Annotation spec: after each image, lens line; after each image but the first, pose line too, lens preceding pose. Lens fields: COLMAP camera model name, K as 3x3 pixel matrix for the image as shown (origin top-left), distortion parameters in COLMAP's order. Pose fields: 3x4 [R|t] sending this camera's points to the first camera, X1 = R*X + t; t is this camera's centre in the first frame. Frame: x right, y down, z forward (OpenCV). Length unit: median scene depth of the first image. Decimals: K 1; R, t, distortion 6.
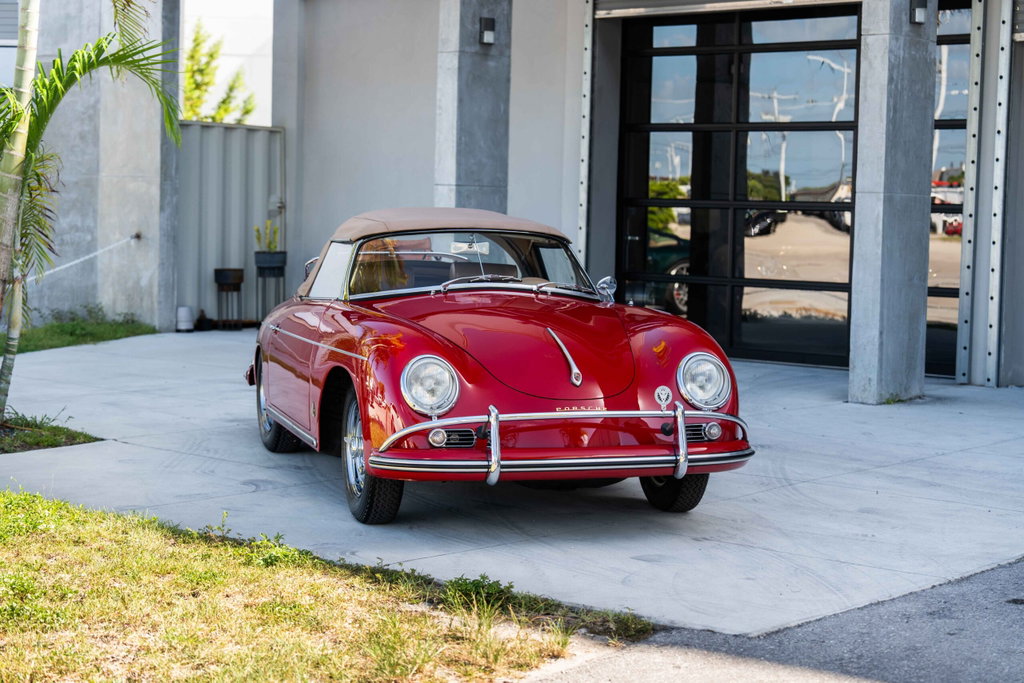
lens RADIAL K [[1992.5, 0, 562.7], [0, 1992.5, 339.6], [0, 0, 1]] dist [0.019773, -0.064907]
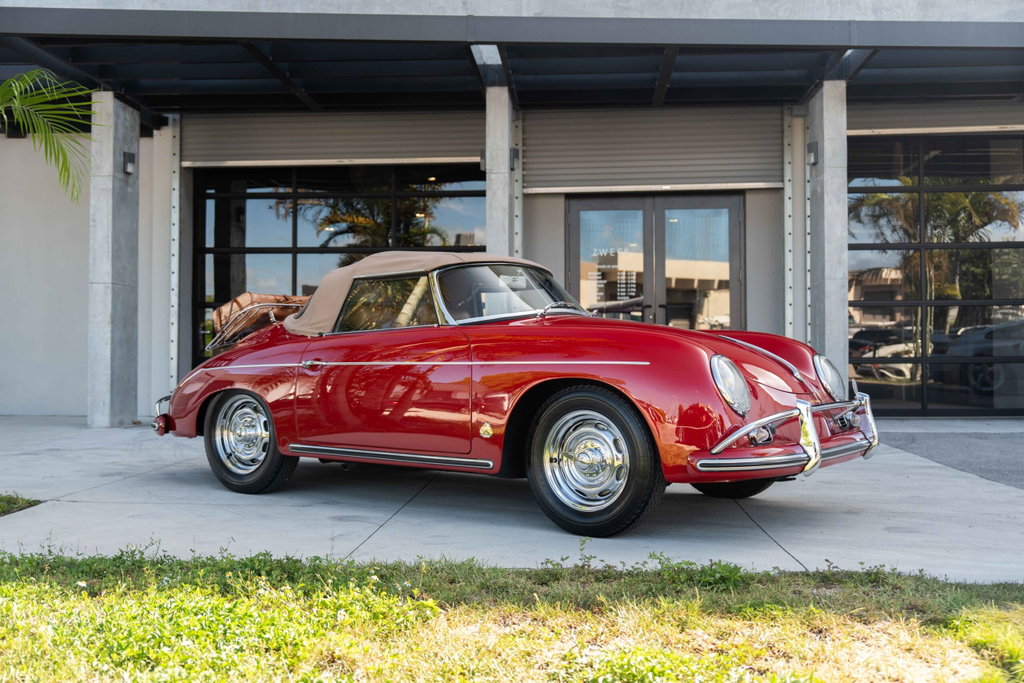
lens RADIAL K [[1055.6, 0, 513.7], [0, 1055.6, 343.7], [0, 0, 1]] dist [-0.000710, -0.003801]
pose [[0.808790, -0.008498, 0.588036, -0.236529], [0.055291, 0.996565, -0.061646, 0.013725], [-0.585492, 0.082372, 0.806482, 0.331084]]
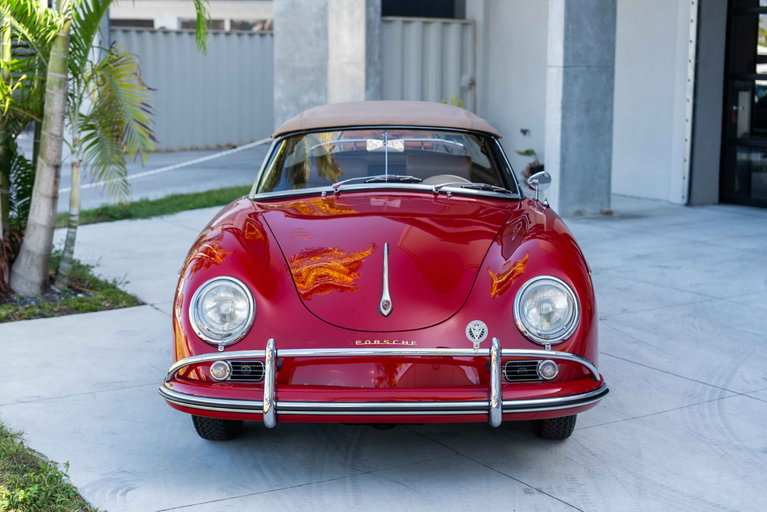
lens RADIAL K [[1300.1, 0, 383.5], [0, 1300.1, 256.0], [0, 0, 1]] dist [0.021686, 0.063322]
pose [[0.943053, 0.029042, -0.331372, 0.103397], [-0.003840, 0.997066, 0.076455, -0.024750], [0.332620, -0.070829, 0.940397, 0.238268]]
